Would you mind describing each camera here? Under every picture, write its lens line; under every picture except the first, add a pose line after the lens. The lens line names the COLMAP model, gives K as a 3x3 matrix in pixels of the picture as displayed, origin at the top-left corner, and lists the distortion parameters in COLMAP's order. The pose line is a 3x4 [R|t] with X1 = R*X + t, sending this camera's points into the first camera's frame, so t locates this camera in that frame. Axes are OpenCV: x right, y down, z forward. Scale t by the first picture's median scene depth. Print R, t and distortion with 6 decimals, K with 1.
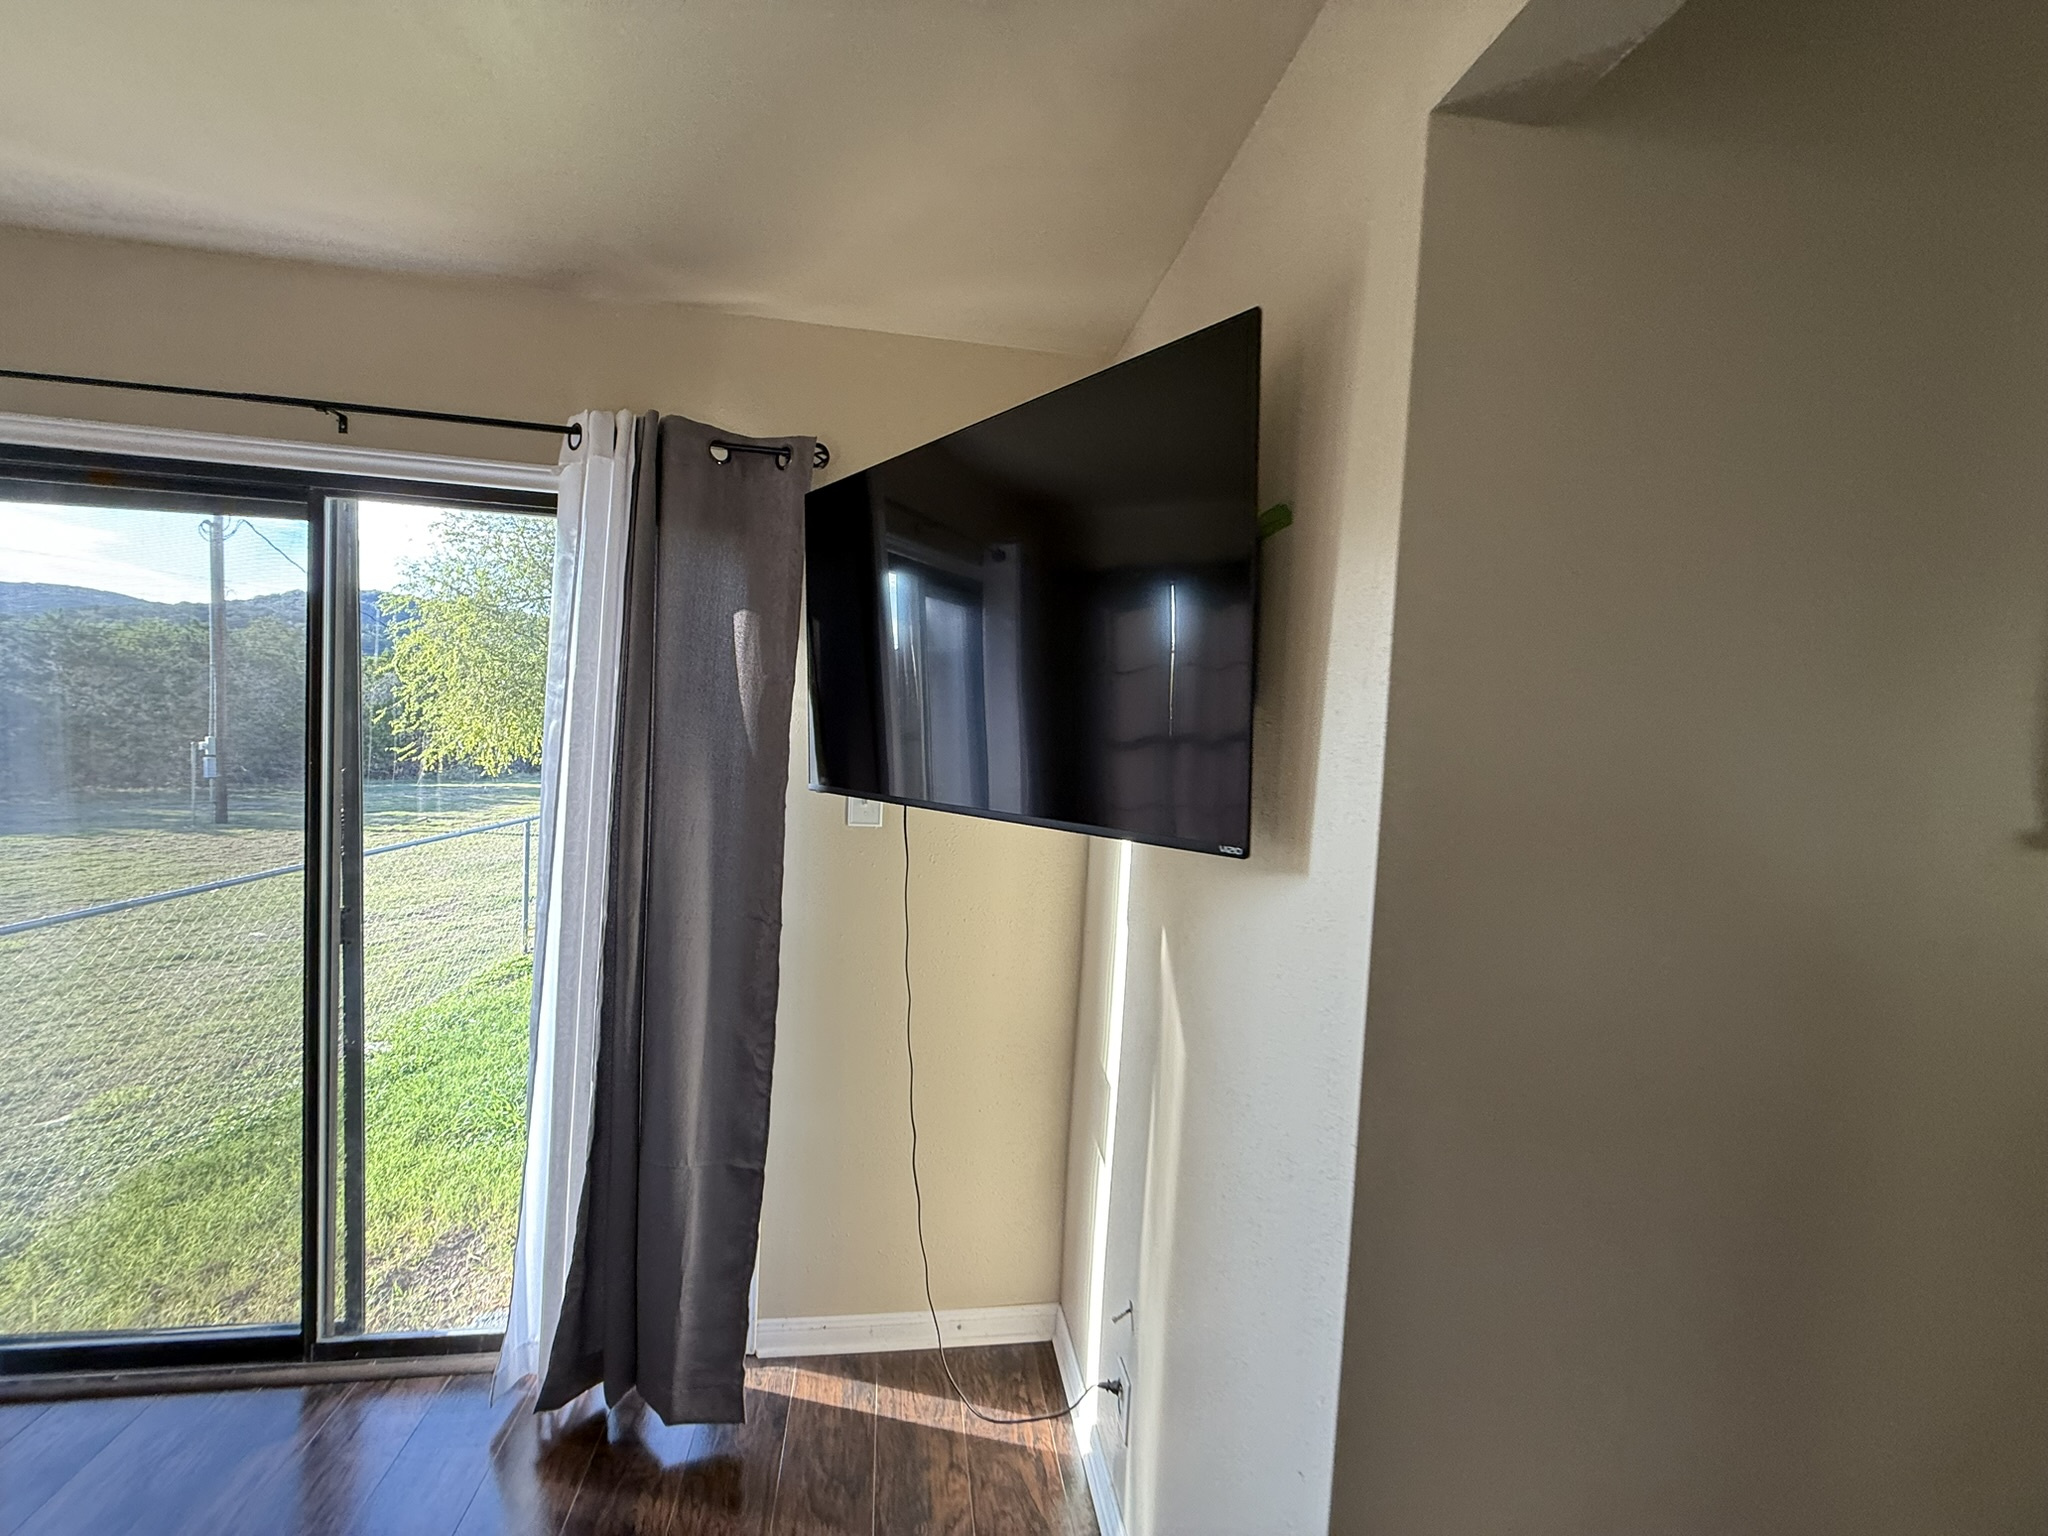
lens RADIAL K [[814.7, 0, 1017.2], [0, 814.7, 765.6], [0, 0, 1]] dist [-0.001312, 0.000338]
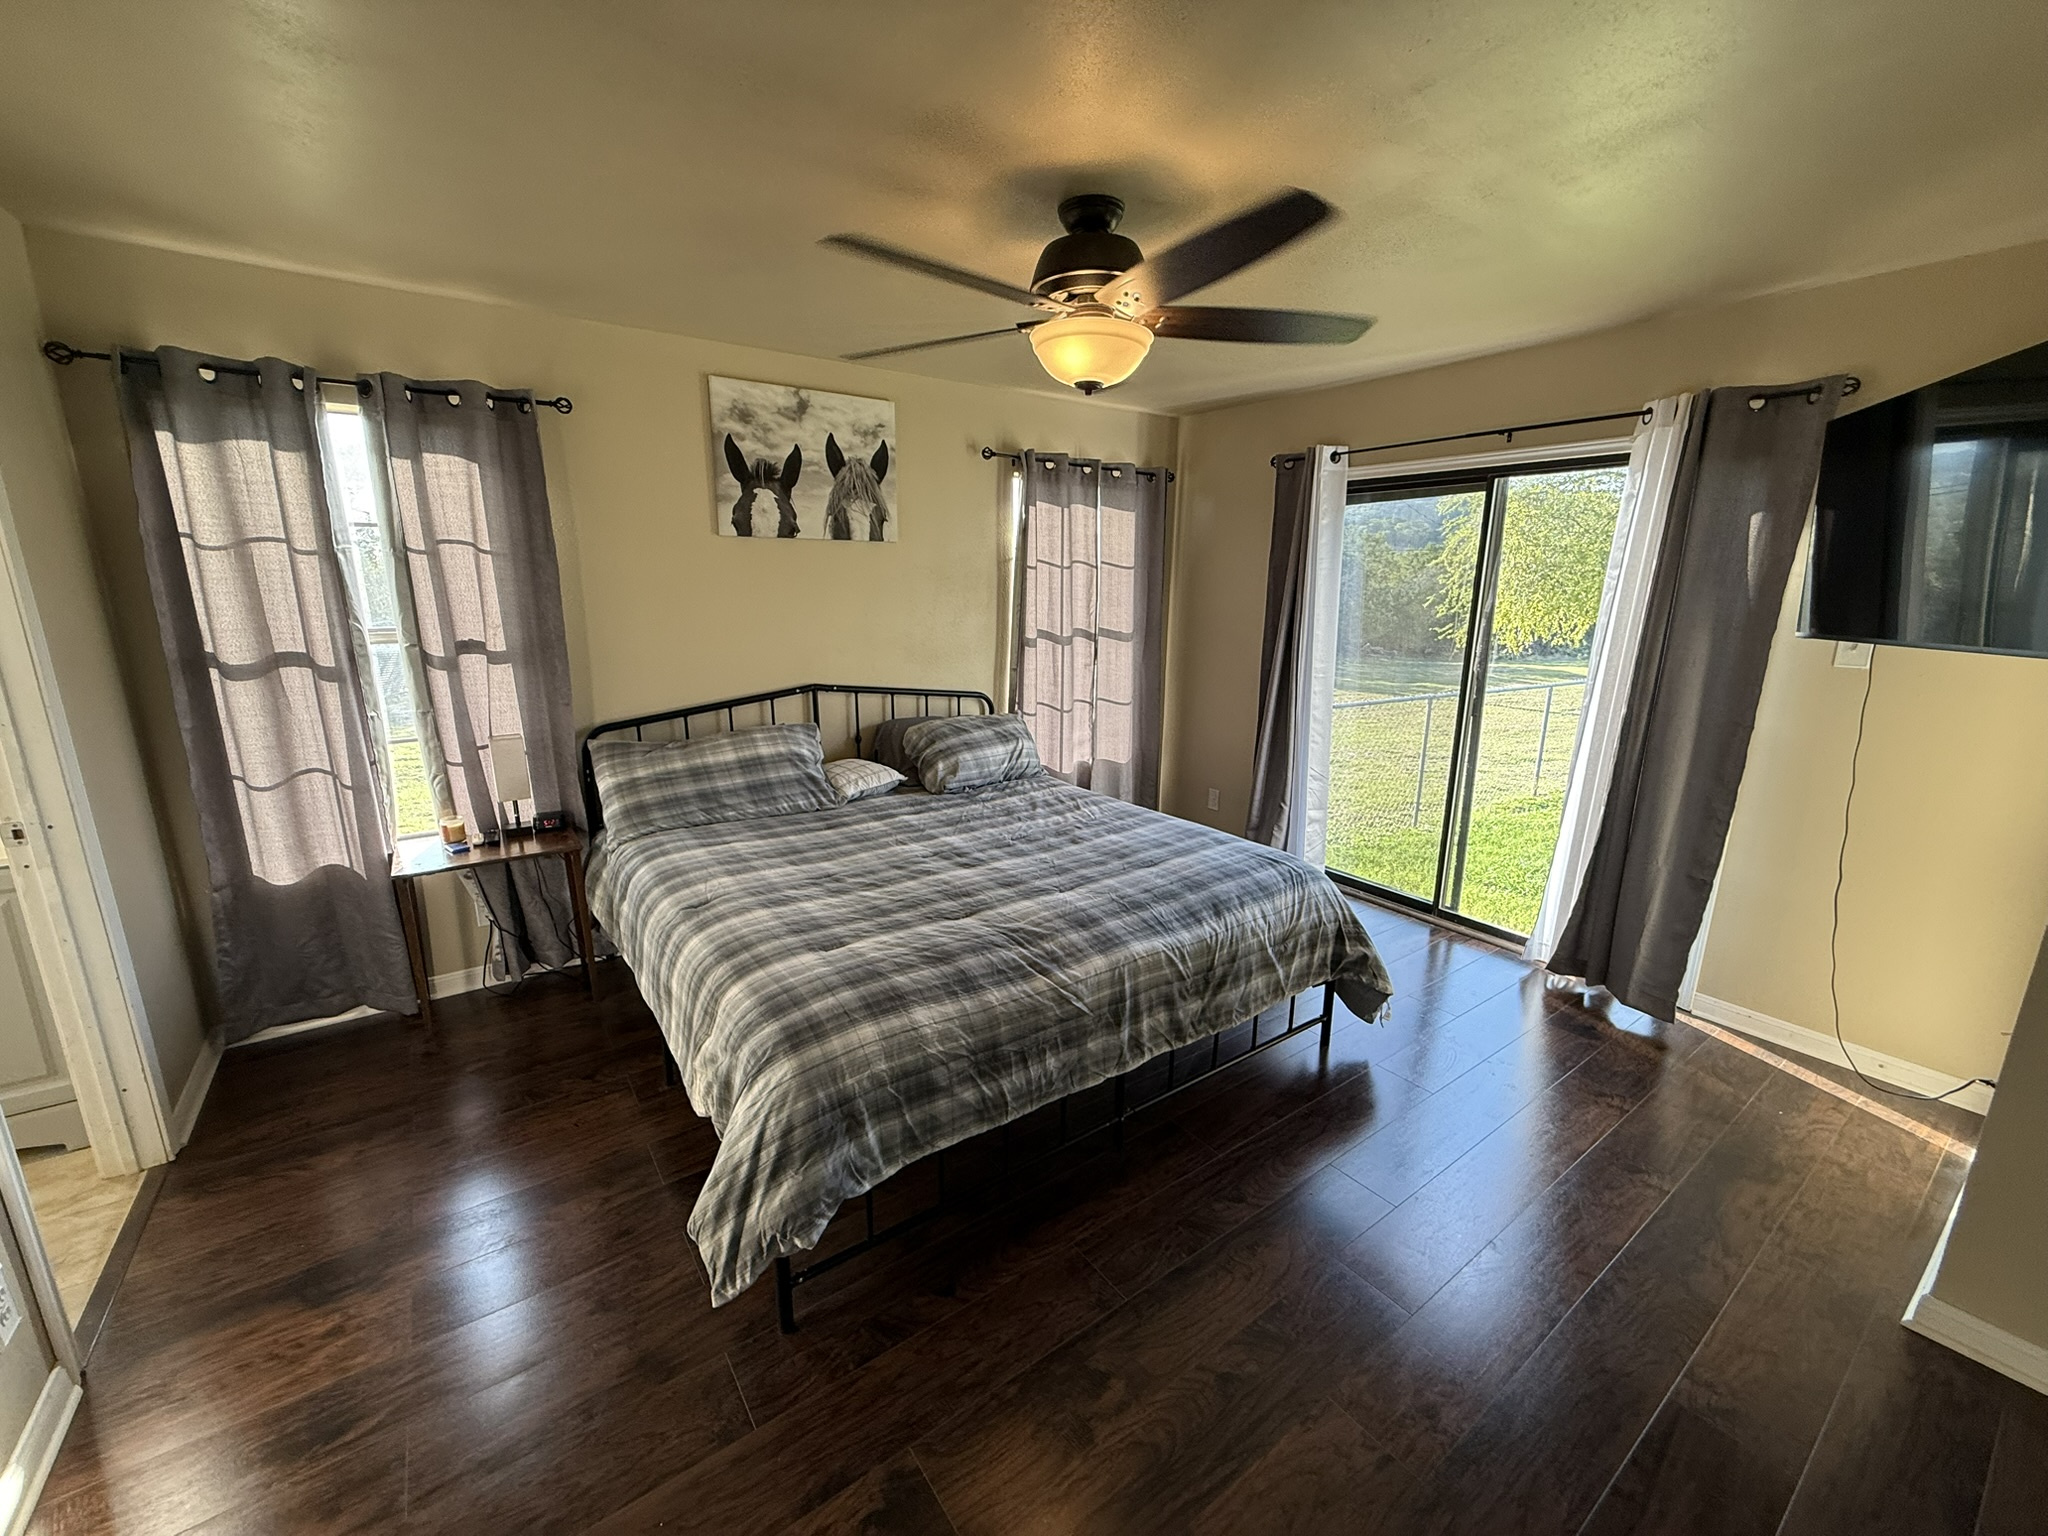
lens RADIAL K [[814.7, 0, 1016.1], [0, 814.7, 774.9], [0, 0, 1]] dist [-0.001312, 0.000338]
pose [[0.448494, 0.157362, -0.879824, 0.425197], [-0.022892, 0.986078, 0.164697, 0.064881], [0.893493, -0.053725, 0.445852, -0.870967]]
